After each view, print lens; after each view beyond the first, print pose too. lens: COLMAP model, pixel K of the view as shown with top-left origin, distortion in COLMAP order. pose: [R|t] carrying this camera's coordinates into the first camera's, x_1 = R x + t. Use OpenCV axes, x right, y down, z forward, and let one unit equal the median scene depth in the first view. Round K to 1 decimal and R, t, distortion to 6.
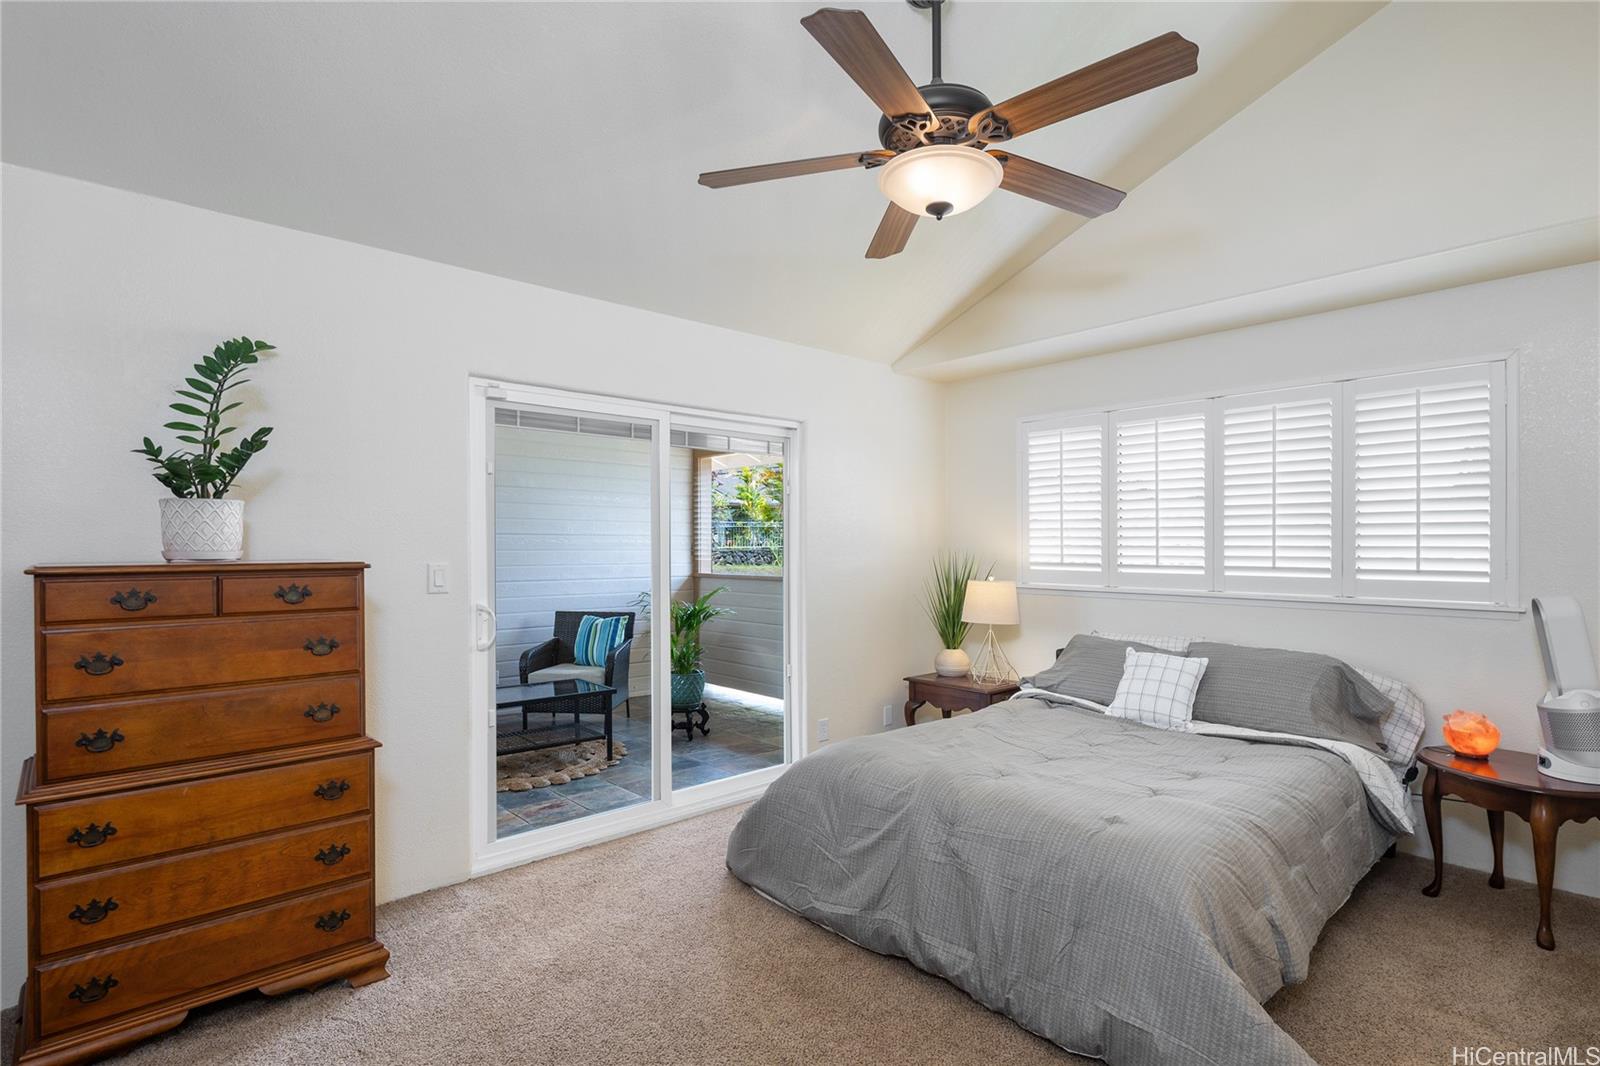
lens RADIAL K [[773.1, 0, 812.5], [0, 773.1, 547.0], [0, 0, 1]] dist [0.020794, -0.000289]
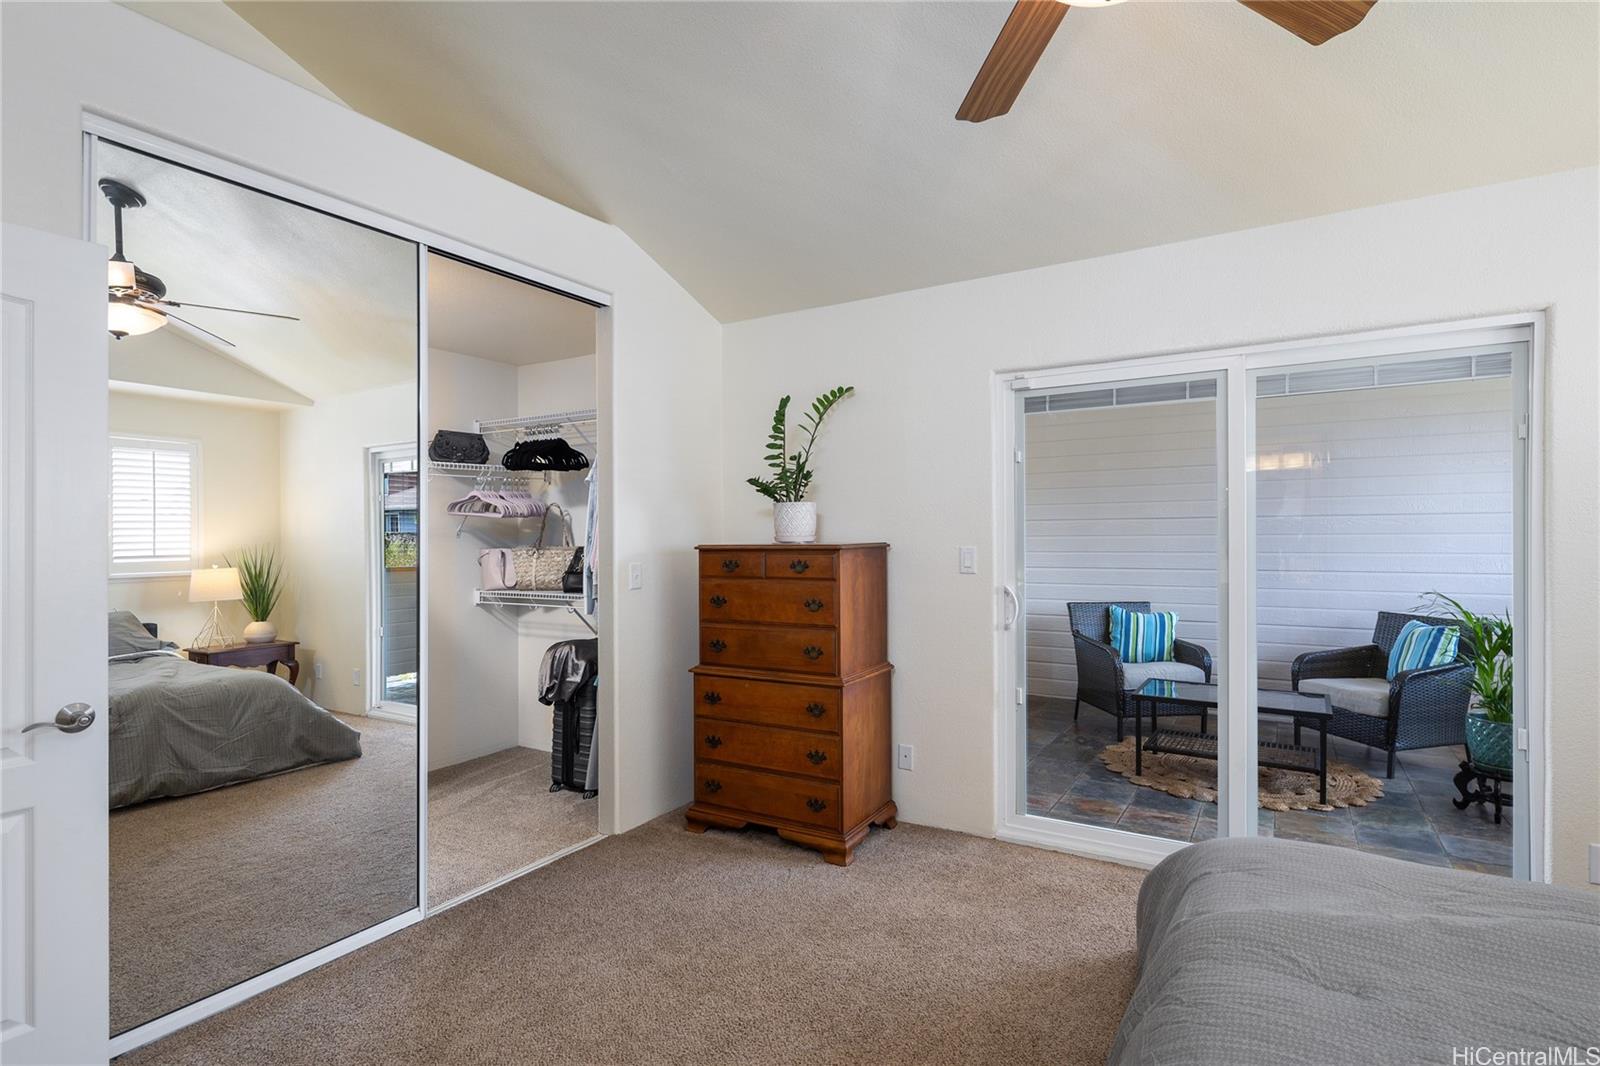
lens RADIAL K [[773.1, 0, 813.2], [0, 773.1, 533.8], [0, 0, 1]] dist [0.020794, -0.000289]
pose [[0.322124, -0.002210, -0.946695, 0.582913], [0.006676, 0.999978, -0.000063, 0.000716], [0.946674, -0.006300, 0.322132, 0.483860]]
